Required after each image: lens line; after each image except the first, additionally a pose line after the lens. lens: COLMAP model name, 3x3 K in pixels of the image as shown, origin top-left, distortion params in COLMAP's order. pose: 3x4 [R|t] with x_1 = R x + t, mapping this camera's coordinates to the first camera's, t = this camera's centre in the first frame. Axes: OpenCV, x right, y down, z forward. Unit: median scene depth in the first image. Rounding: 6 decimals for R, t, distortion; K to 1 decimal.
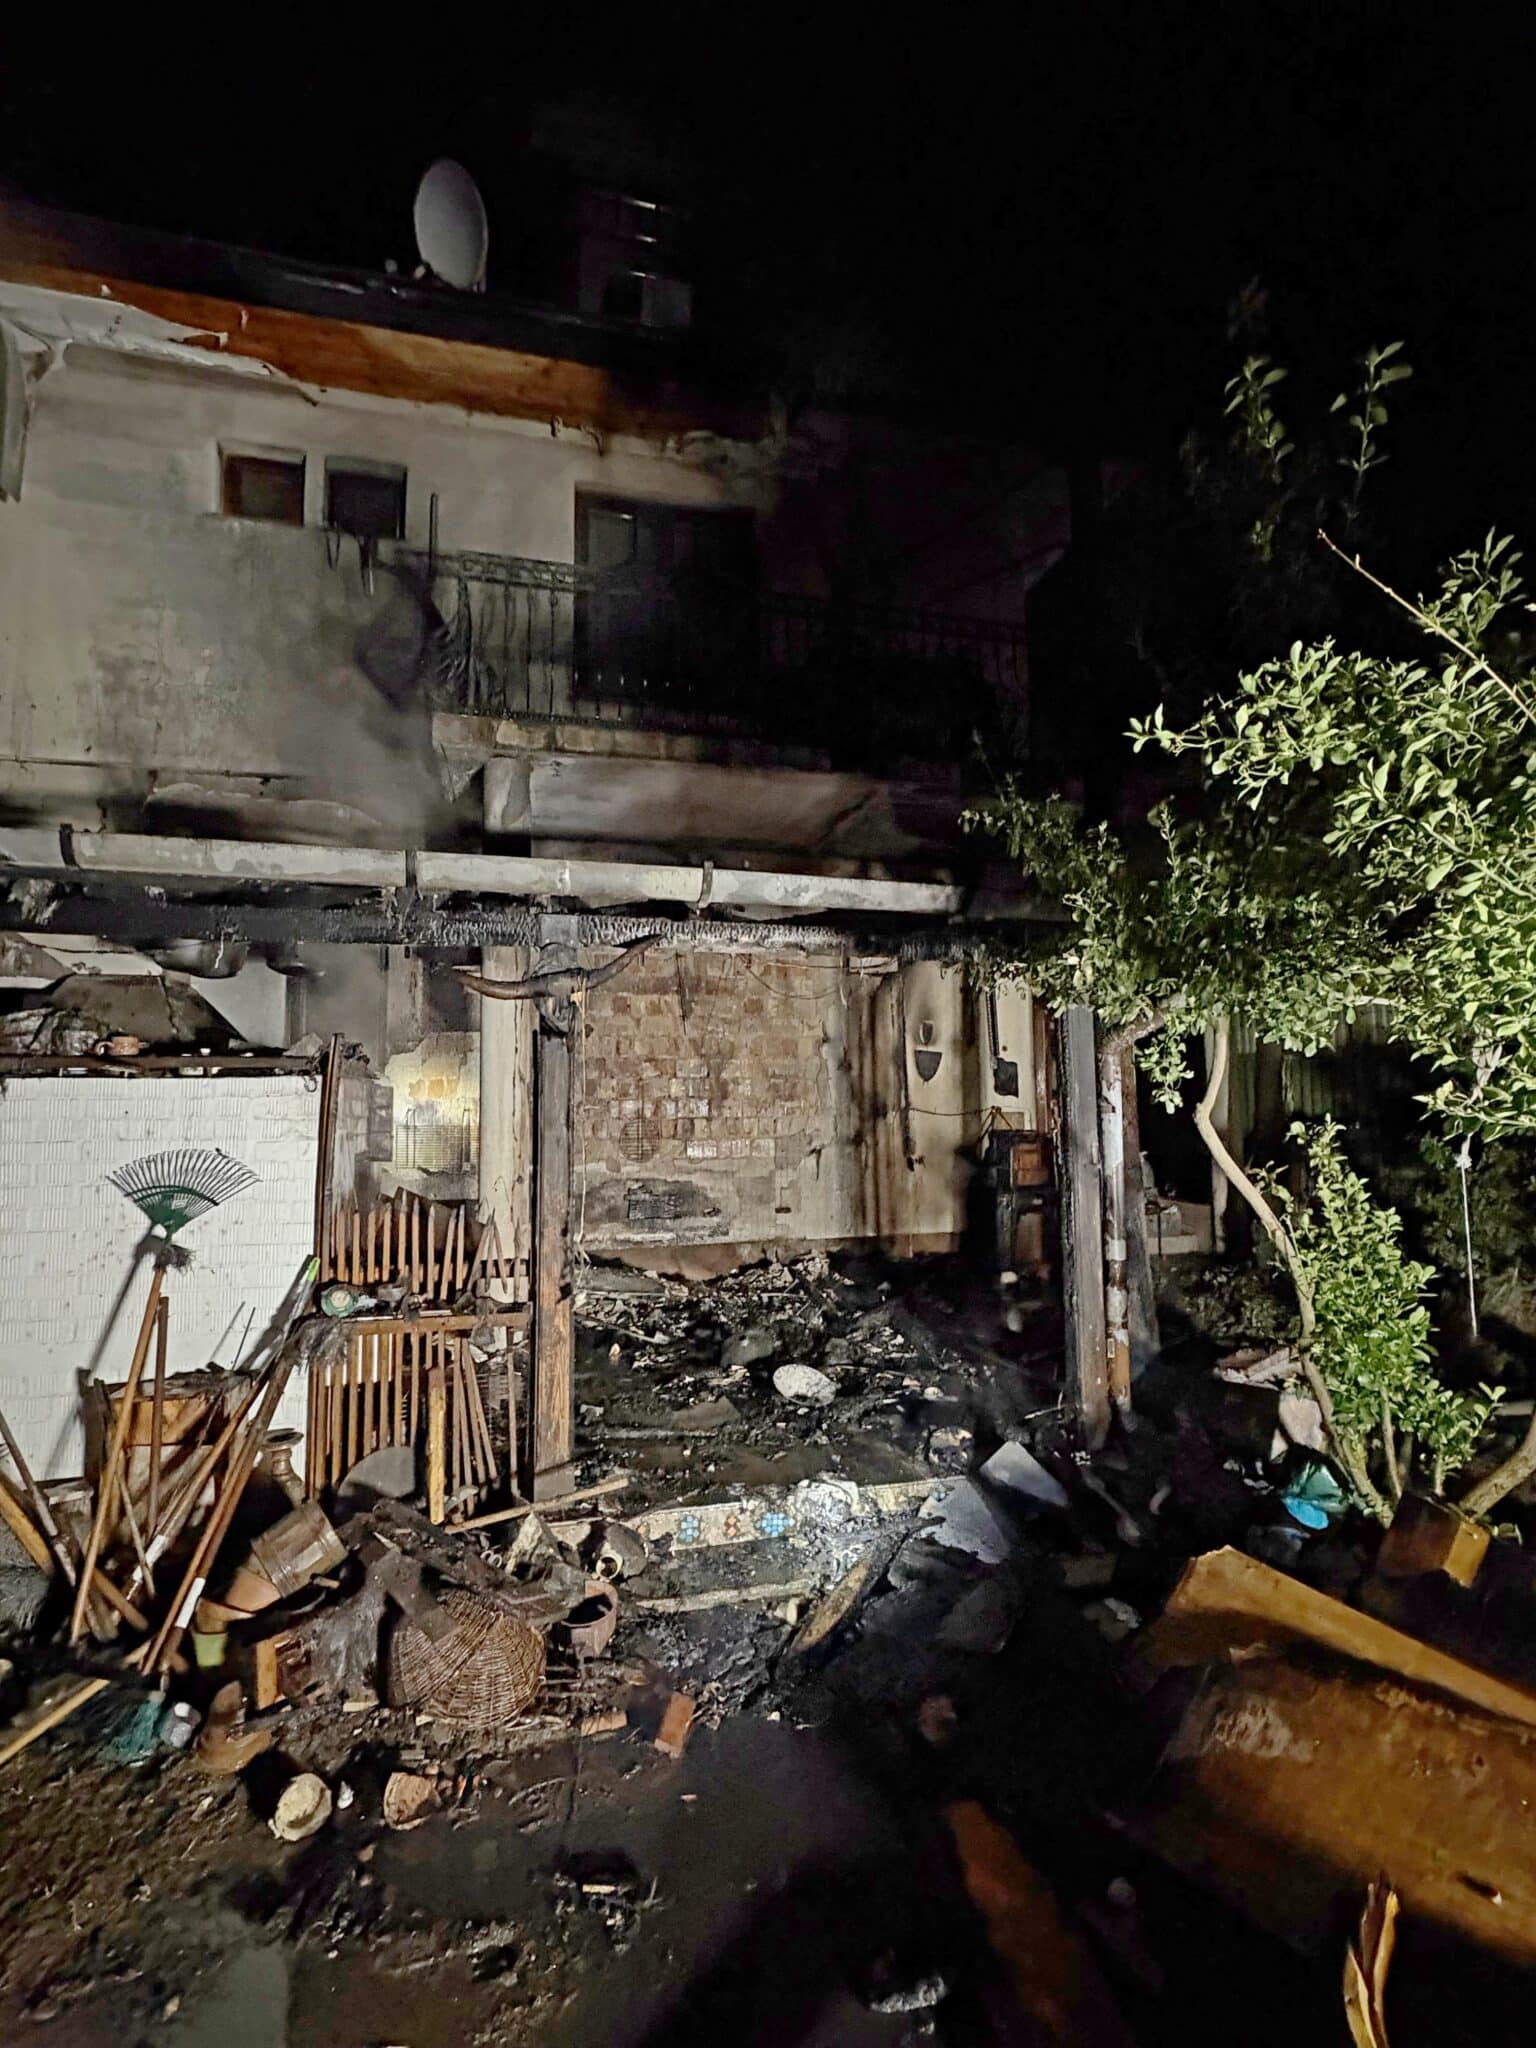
lens RADIAL K [[938.5, 0, 768.0], [0, 938.5, 1024.0], [0, 0, 1]] dist [0.000993, 0.001480]
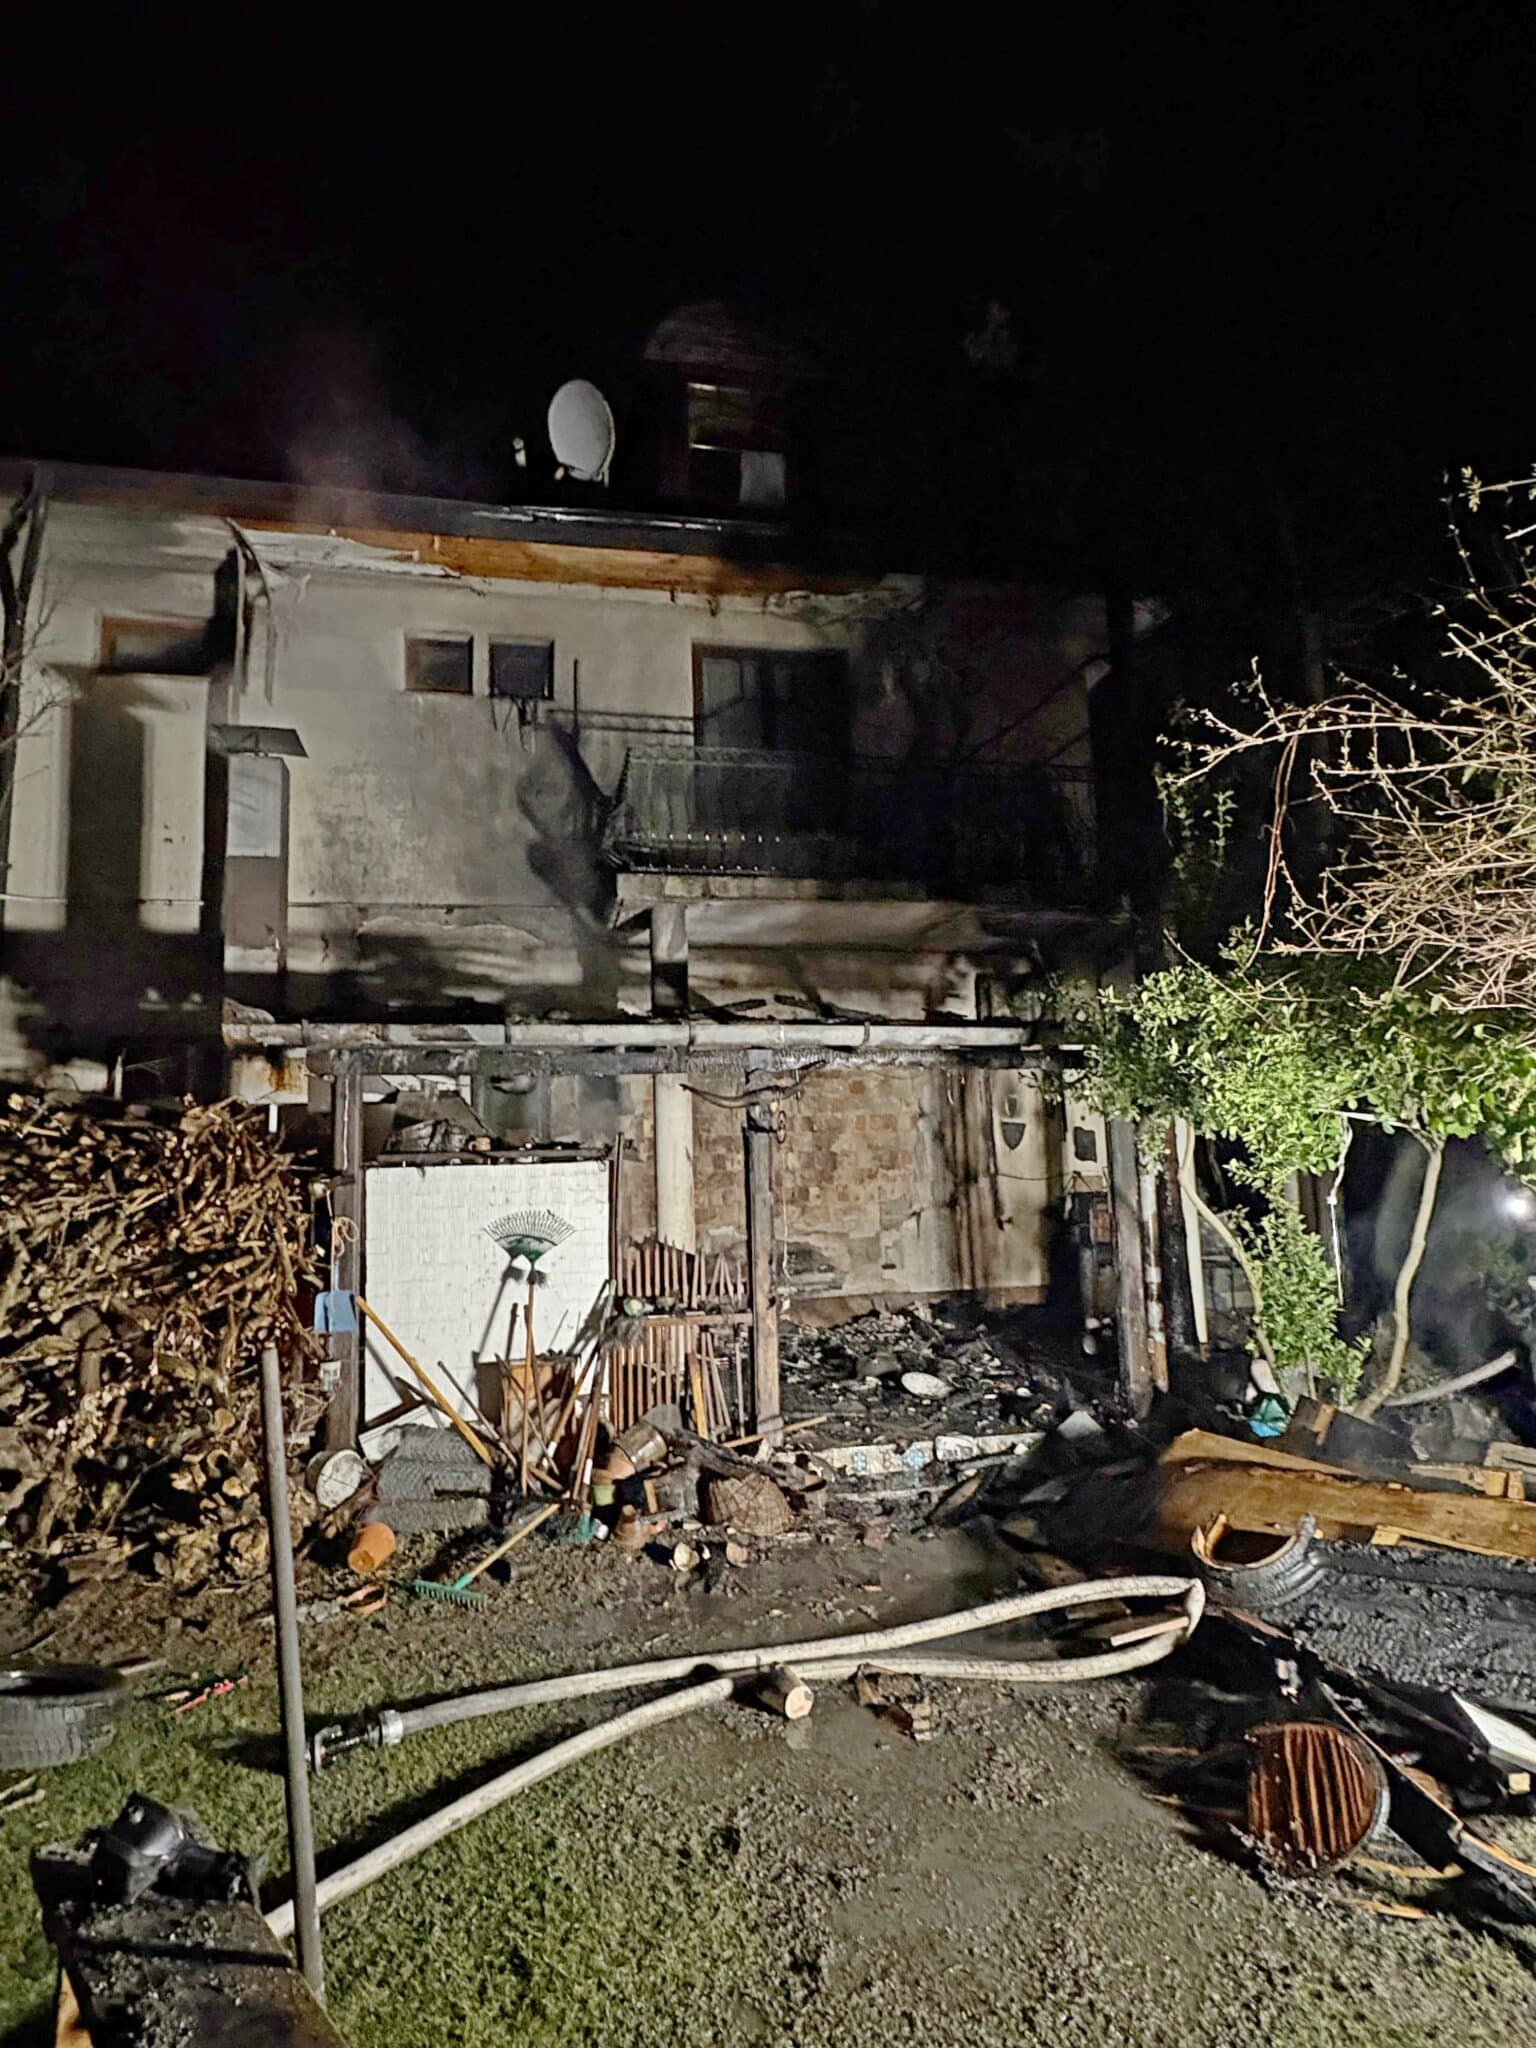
lens RADIAL K [[1186.7, 0, 768.0], [0, 1186.7, 1024.0], [0, 0, 1]] dist [0.005673, 0.000327]
pose [[0.999022, -0.024804, -0.036608, -0.078797], [0.023370, 0.998963, -0.039079, -0.046892], [0.037540, 0.038185, 0.998565, -0.504477]]
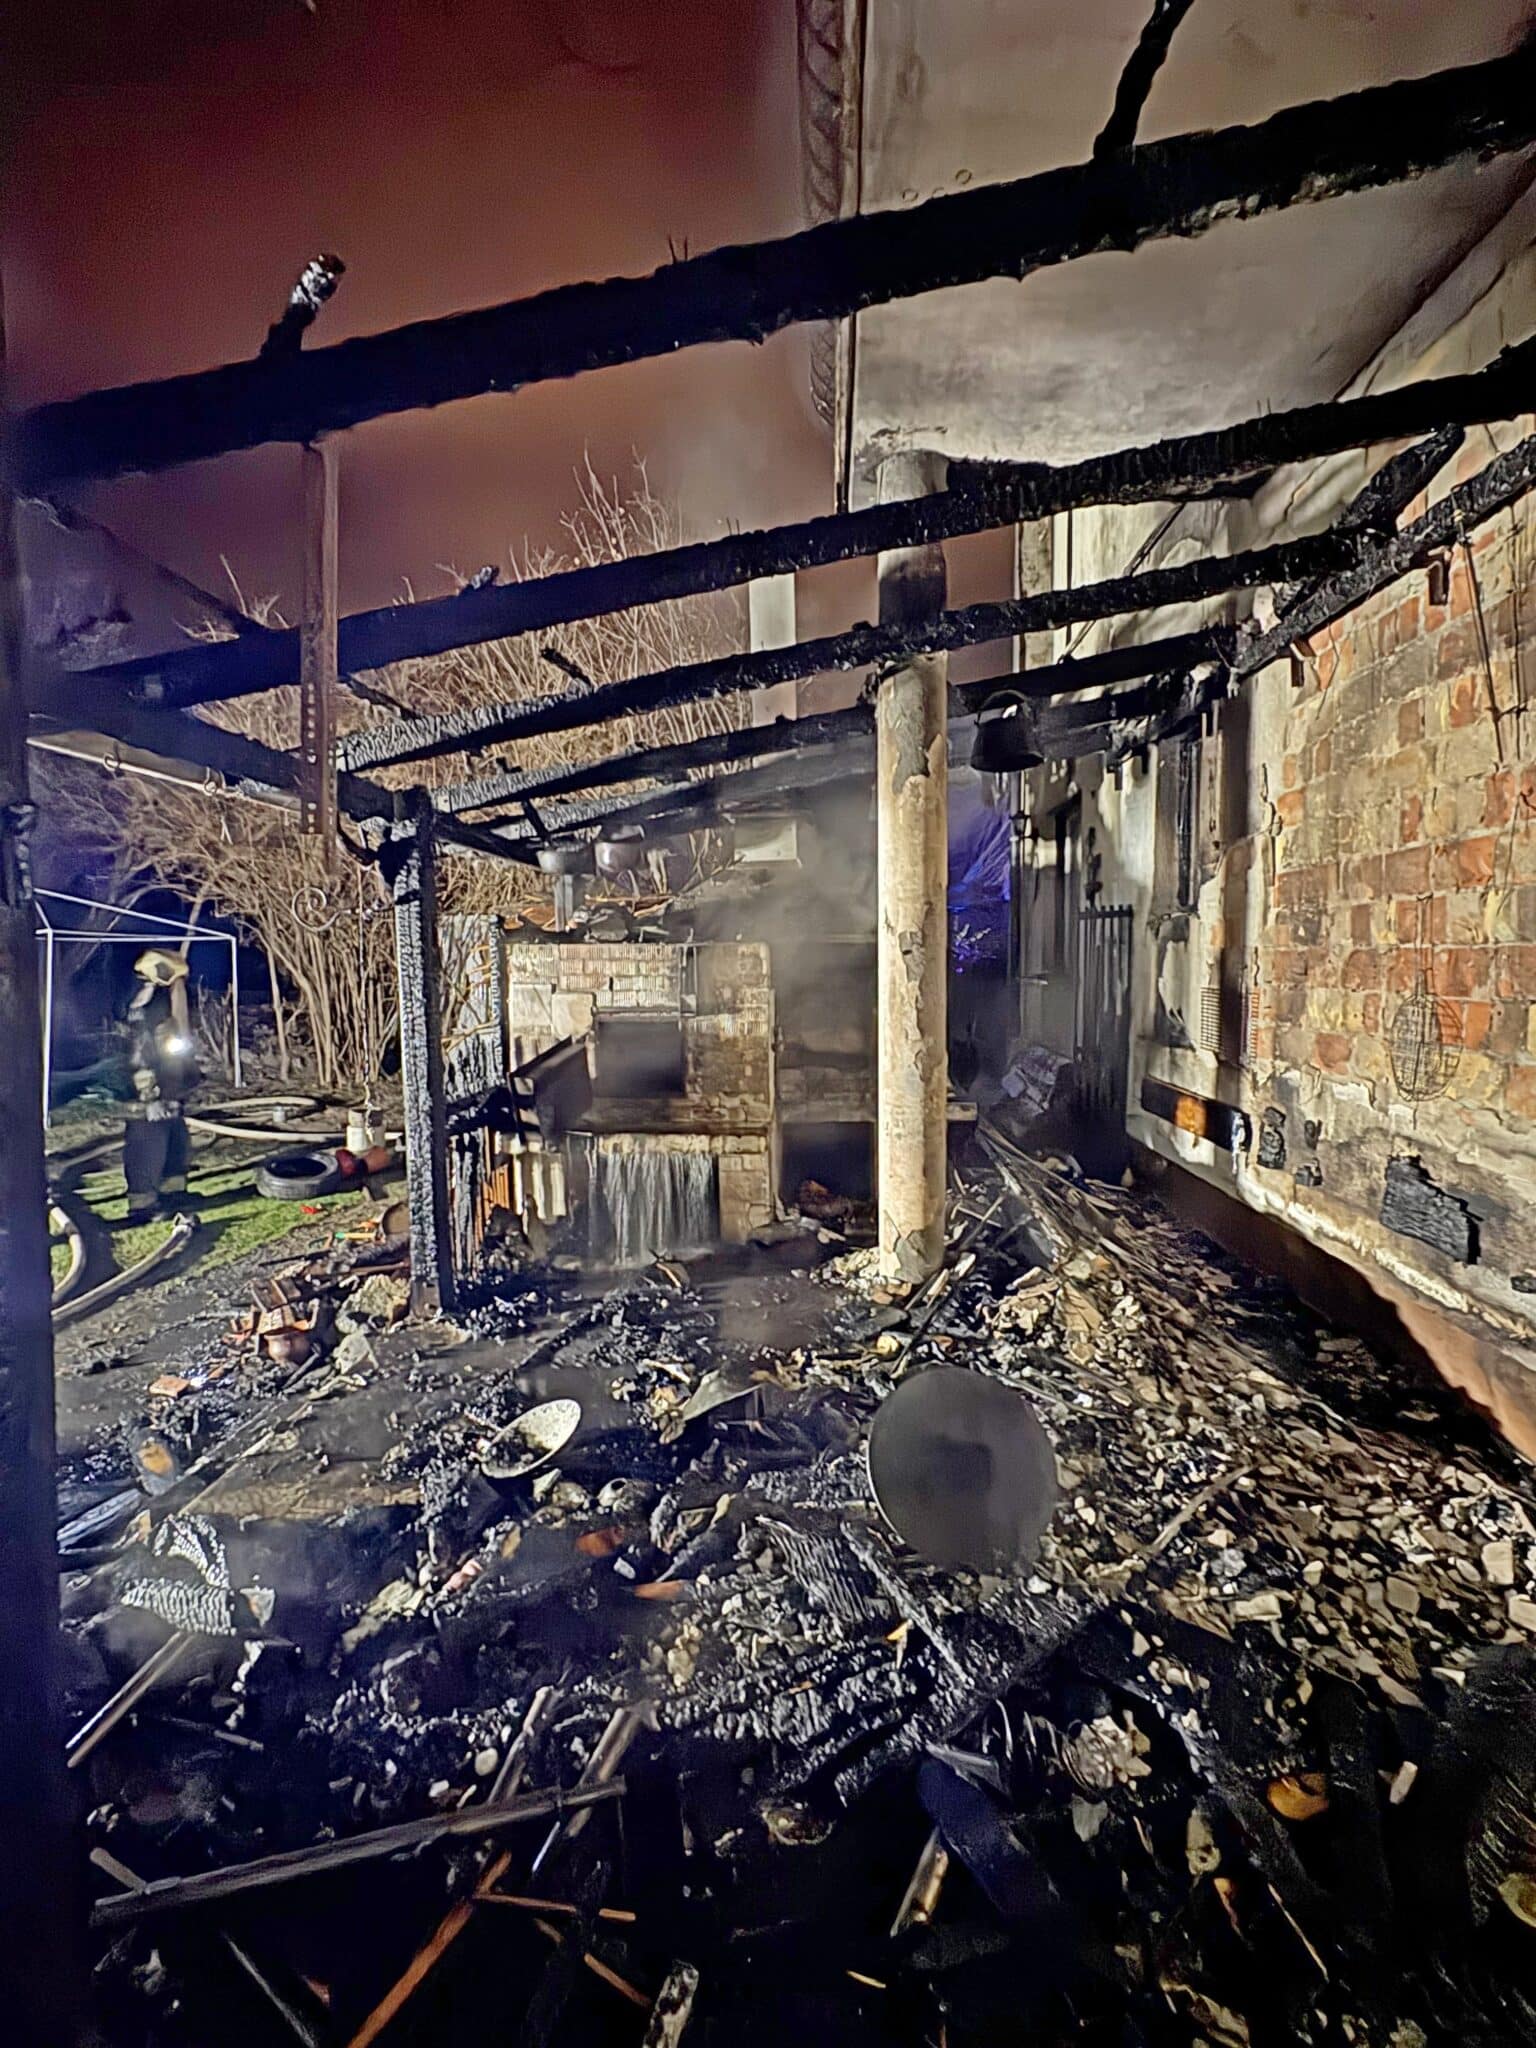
lens RADIAL K [[938.5, 0, 768.0], [0, 938.5, 1024.0], [0, 0, 1]] dist [0.000993, 0.001480]
pose [[-0.318534, 0.077981, -0.944698, 0.374431], [0.093956, 0.994300, 0.050395, 0.072193], [0.943243, -0.072708, -0.324046, 0.944082]]
